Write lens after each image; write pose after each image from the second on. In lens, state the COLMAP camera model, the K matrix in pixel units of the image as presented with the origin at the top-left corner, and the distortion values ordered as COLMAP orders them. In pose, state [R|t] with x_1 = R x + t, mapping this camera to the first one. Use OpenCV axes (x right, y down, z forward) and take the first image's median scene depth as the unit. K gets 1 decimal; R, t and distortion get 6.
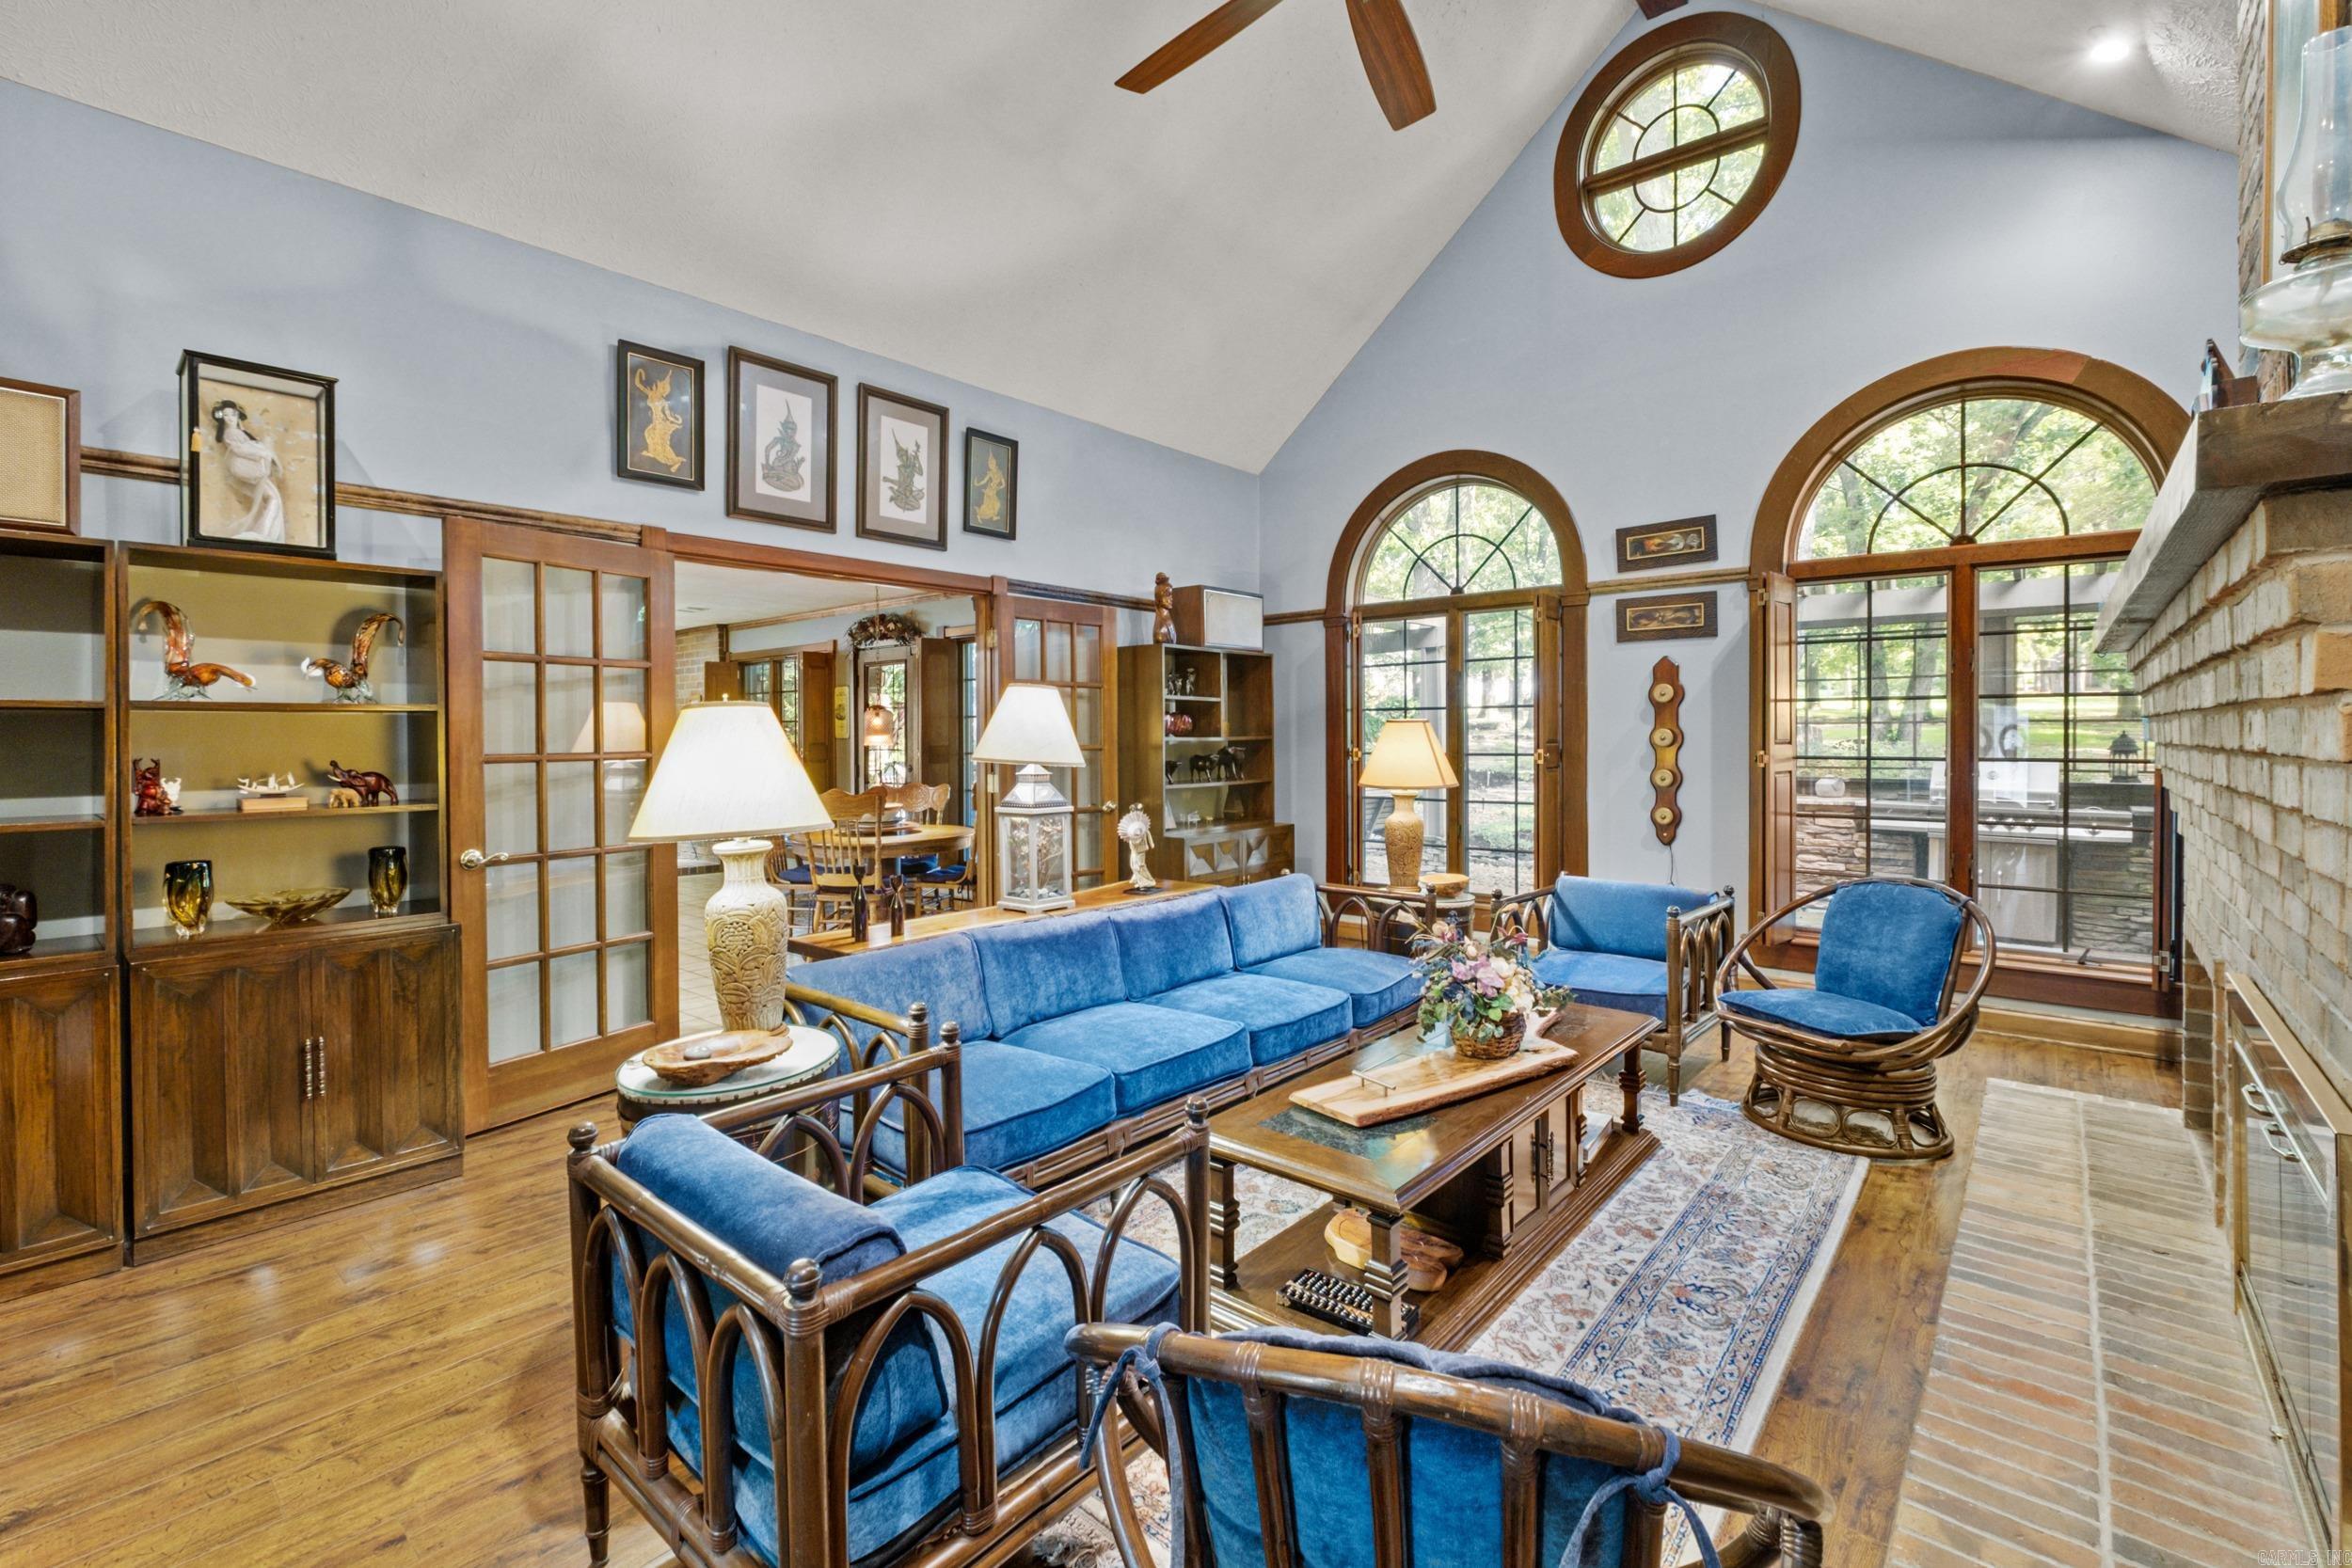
lens RADIAL K [[1019.2, 0, 1180.1], [0, 1019.2, 734.9], [0, 0, 1]] dist [-0.000833, -0.000060]
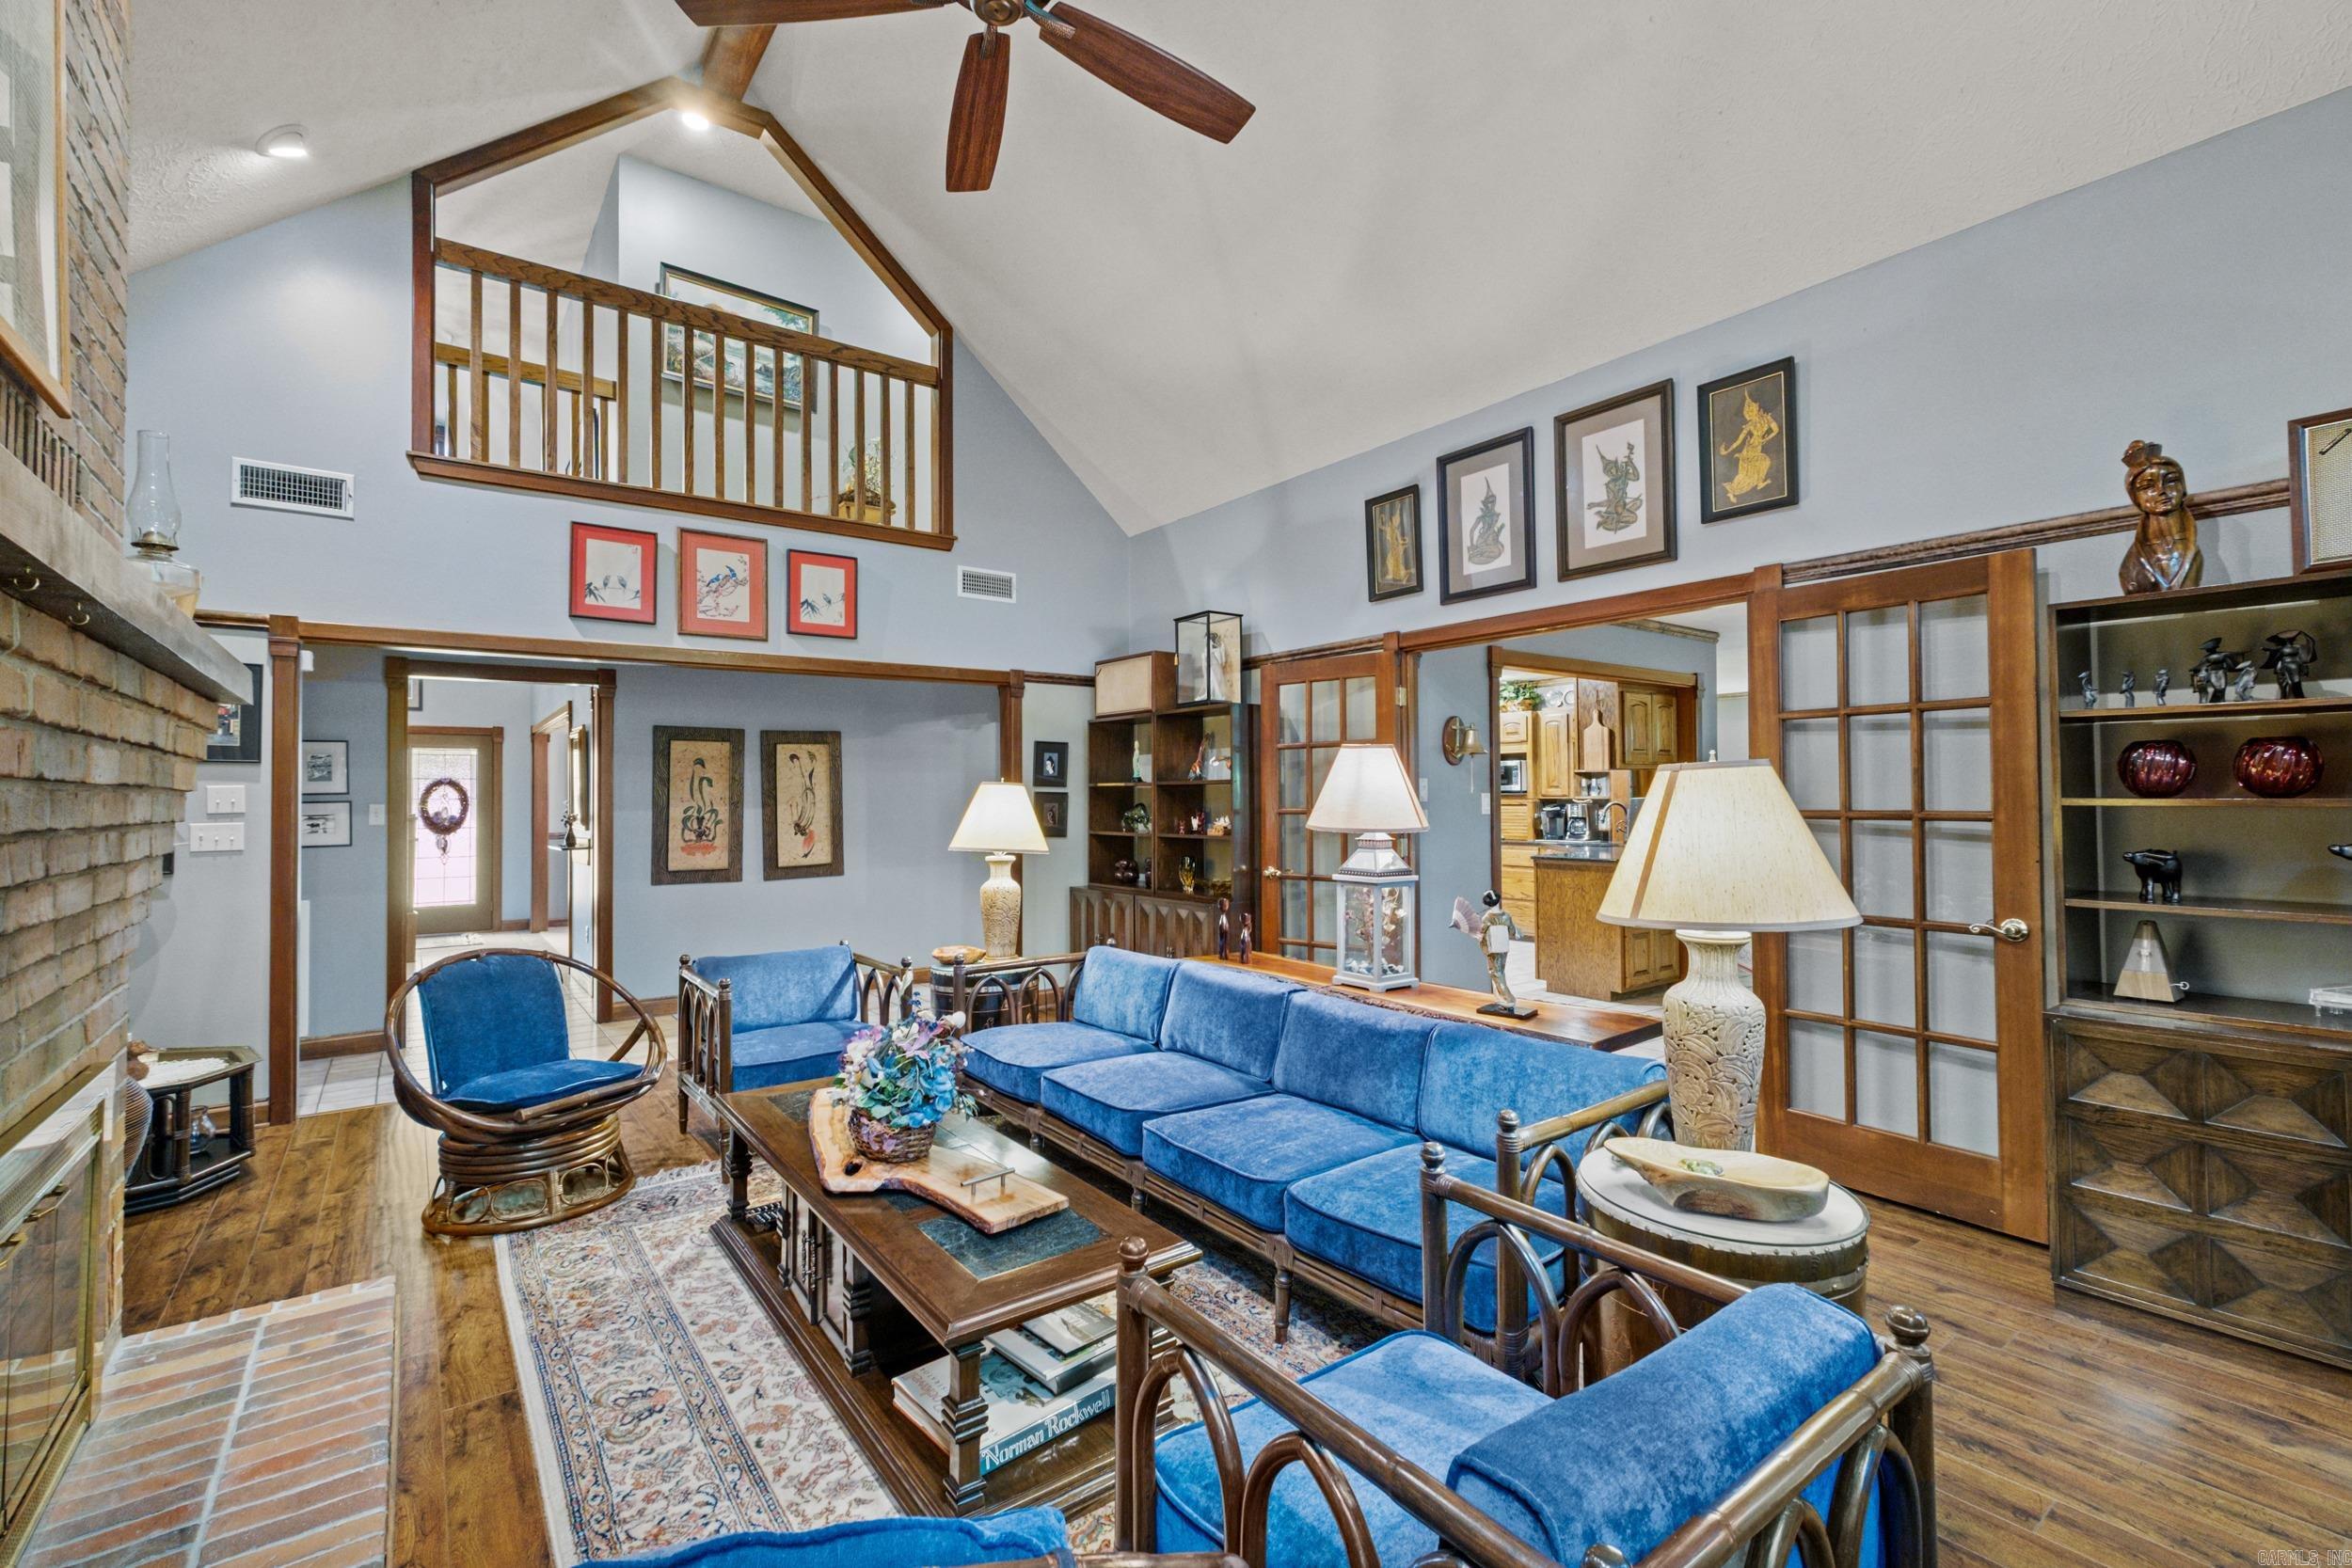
lens RADIAL K [[1019.2, 0, 1176.8], [0, 1019.2, 788.3], [0, 0, 1]] dist [-0.000833, -0.000060]
pose [[-0.215437, -0.003893, -0.976510, 0.708915], [0.006671, 0.999963, -0.005458, -0.002547], [0.976495, -0.007690, -0.215403, 0.906095]]
